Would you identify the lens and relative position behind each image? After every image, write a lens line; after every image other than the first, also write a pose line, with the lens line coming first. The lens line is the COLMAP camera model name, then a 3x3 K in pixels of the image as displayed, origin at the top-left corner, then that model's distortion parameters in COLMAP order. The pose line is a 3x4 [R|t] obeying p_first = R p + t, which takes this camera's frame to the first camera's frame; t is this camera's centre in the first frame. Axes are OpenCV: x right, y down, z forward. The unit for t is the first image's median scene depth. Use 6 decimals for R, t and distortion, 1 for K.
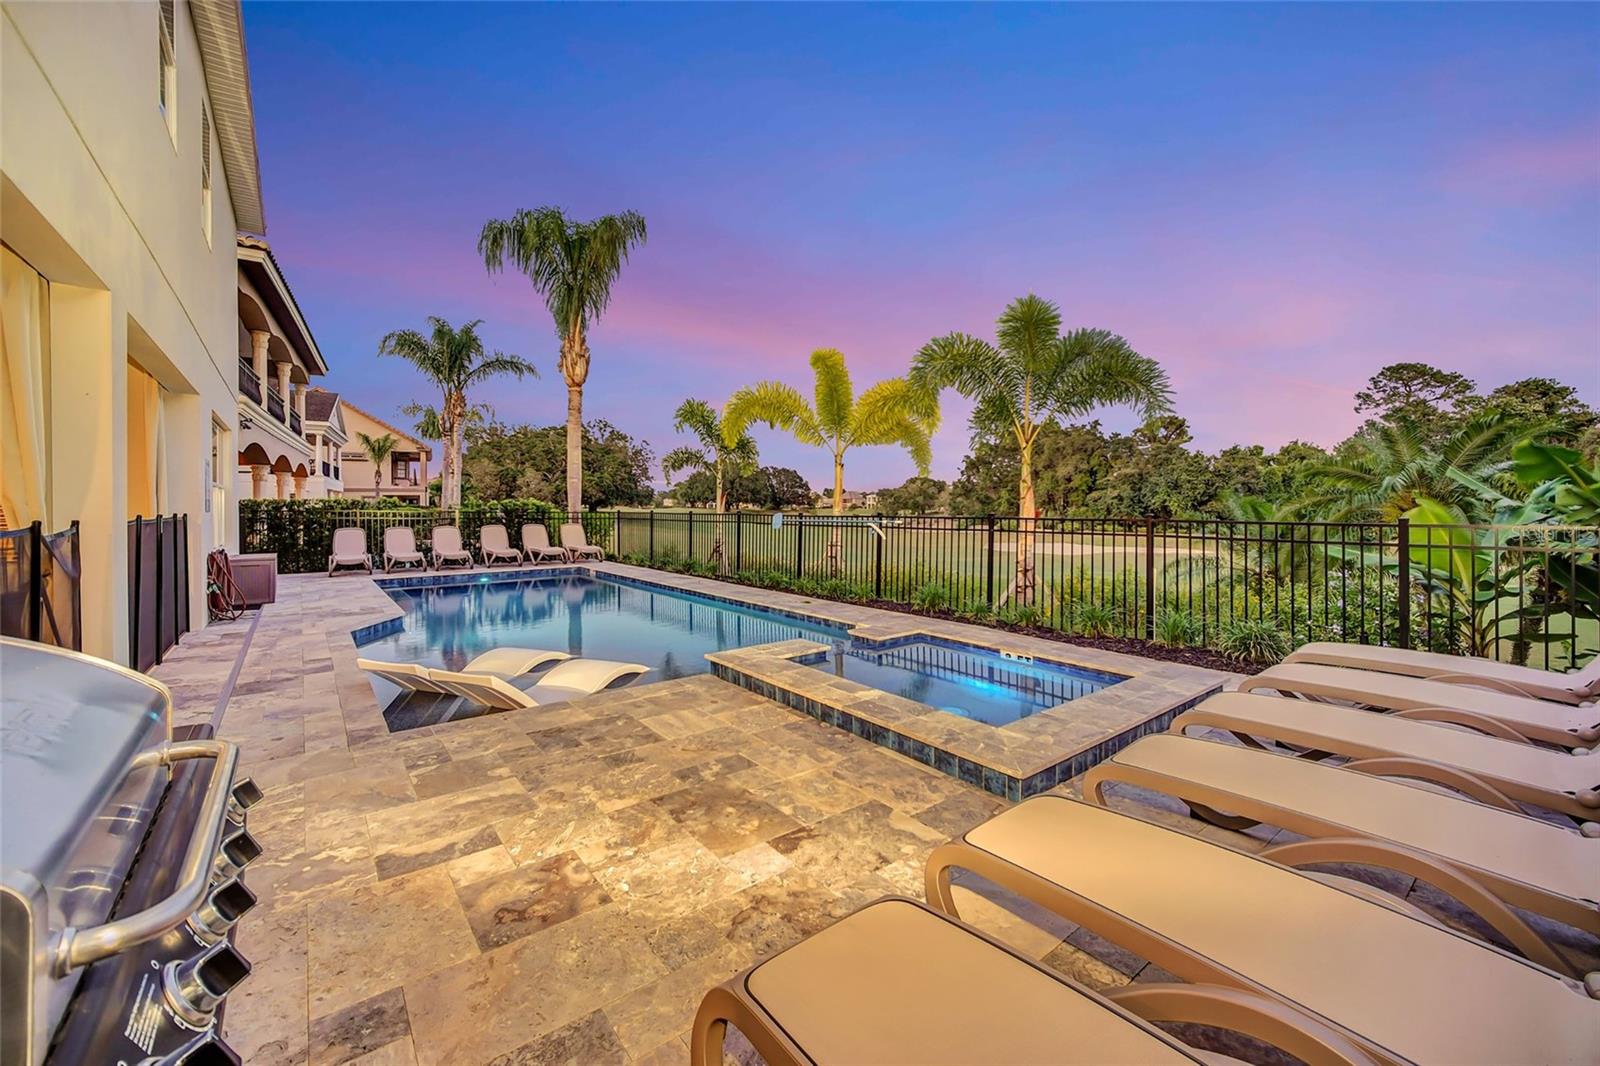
lens RADIAL K [[651.9, 0, 797.3], [0, 651.9, 515.4], [0, 0, 1]] dist [-0.002944, -0.000260]
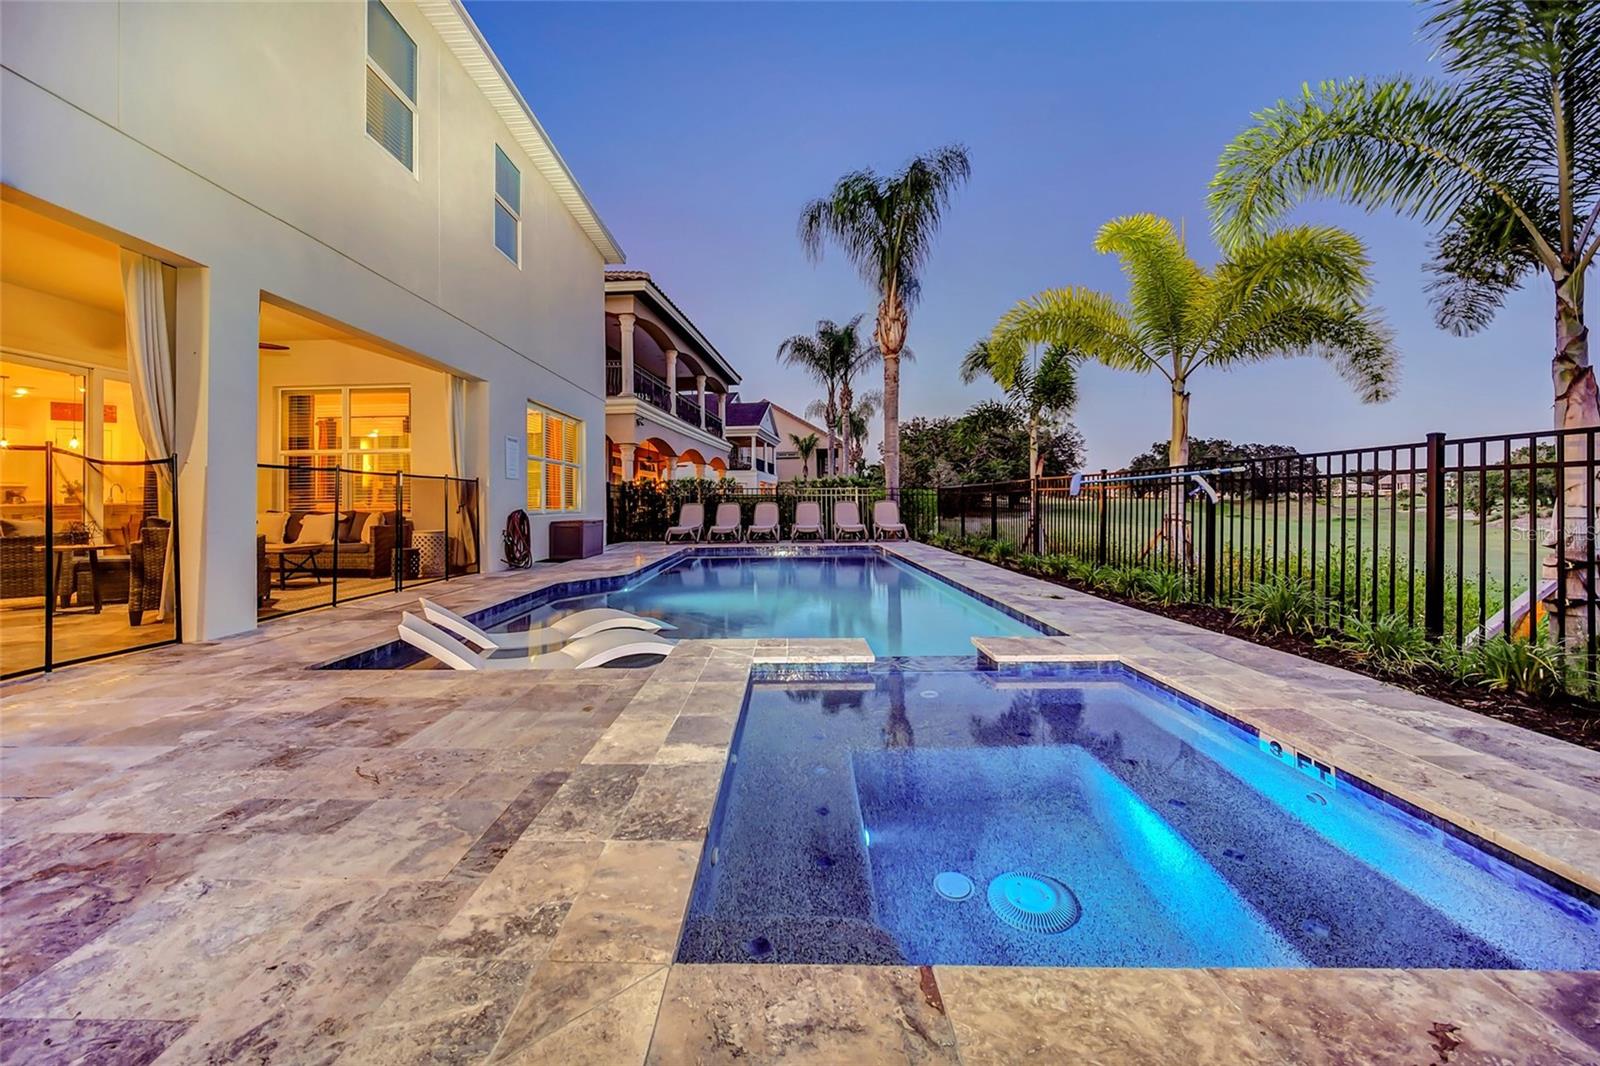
lens RADIAL K [[650.2, 0, 755.7], [0, 650.2, 495.8], [0, 0, 1]] dist [-0.000388, -0.000072]
pose [[0.761464, -0.015027, -0.648032, 0.113776], [0.002069, 0.999782, -0.020753, 0.024699], [0.648203, 0.014462, 0.761330, 0.169394]]
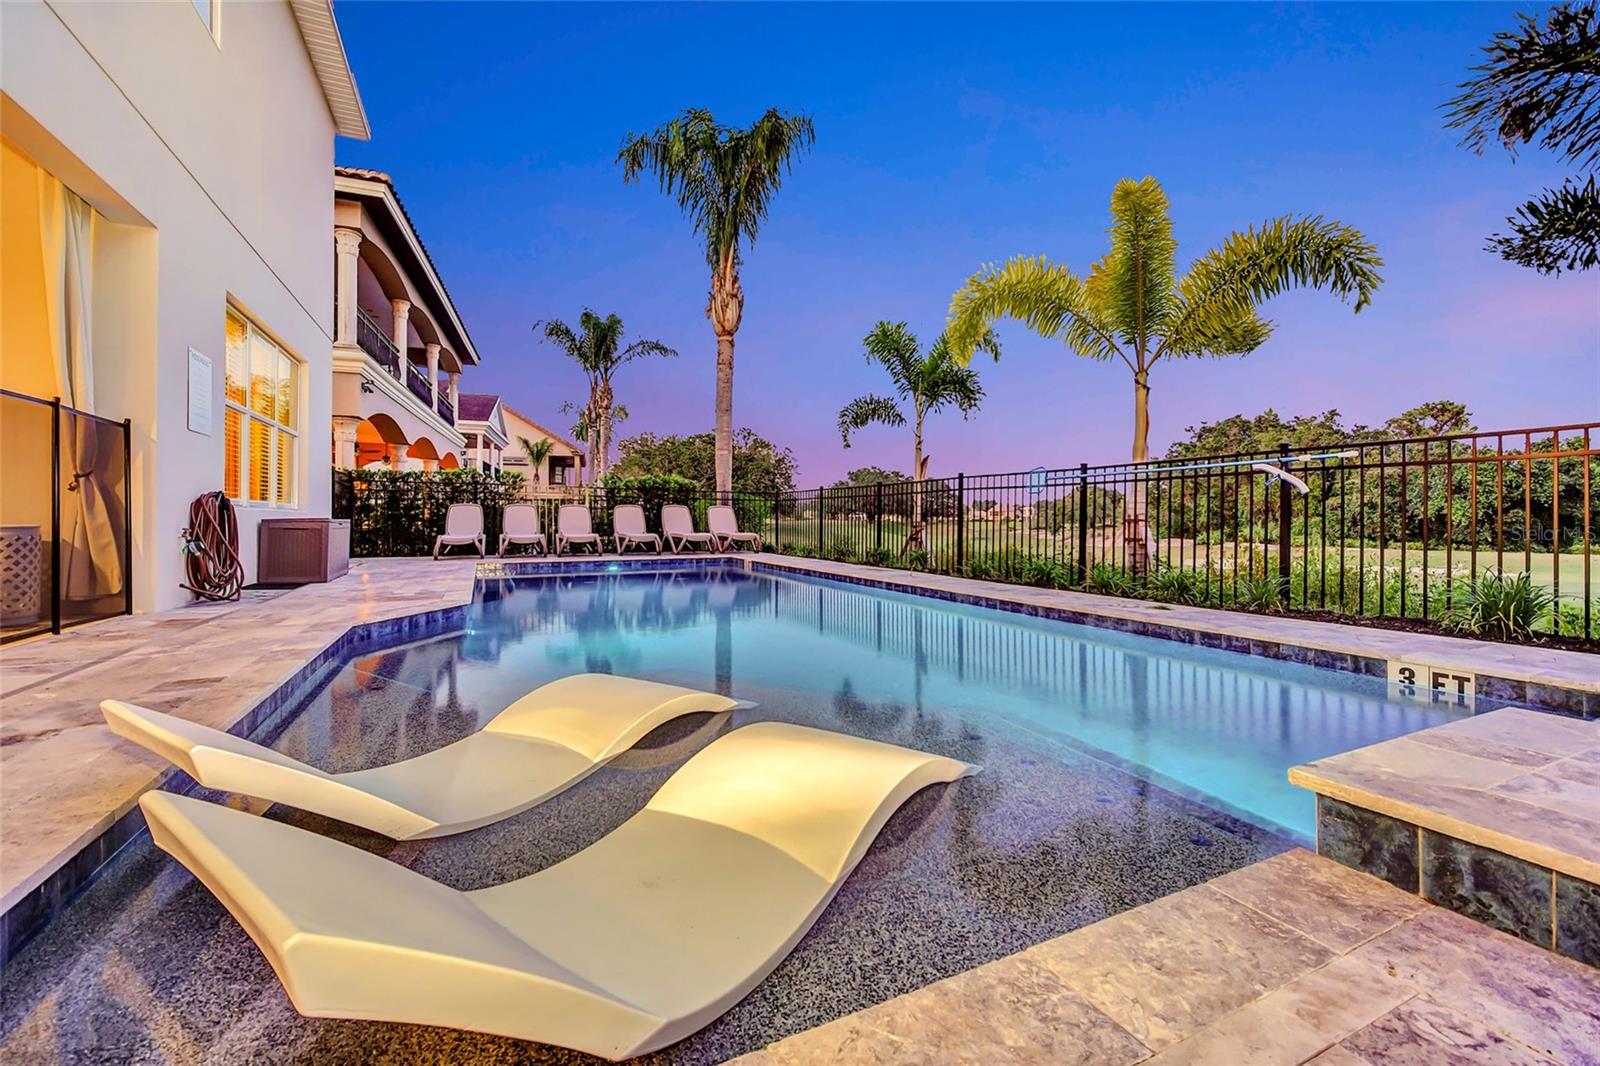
lens RADIAL K [[662.6, 0, 782.4], [0, 662.6, 523.4], [0, 0, 1]] dist [0.000996, -0.000035]
pose [[0.973126, 0.005649, -0.230204, -0.085316], [-0.007876, 0.999931, -0.008756, 0.040421], [0.230139, 0.010334, 0.973103, 0.227522]]
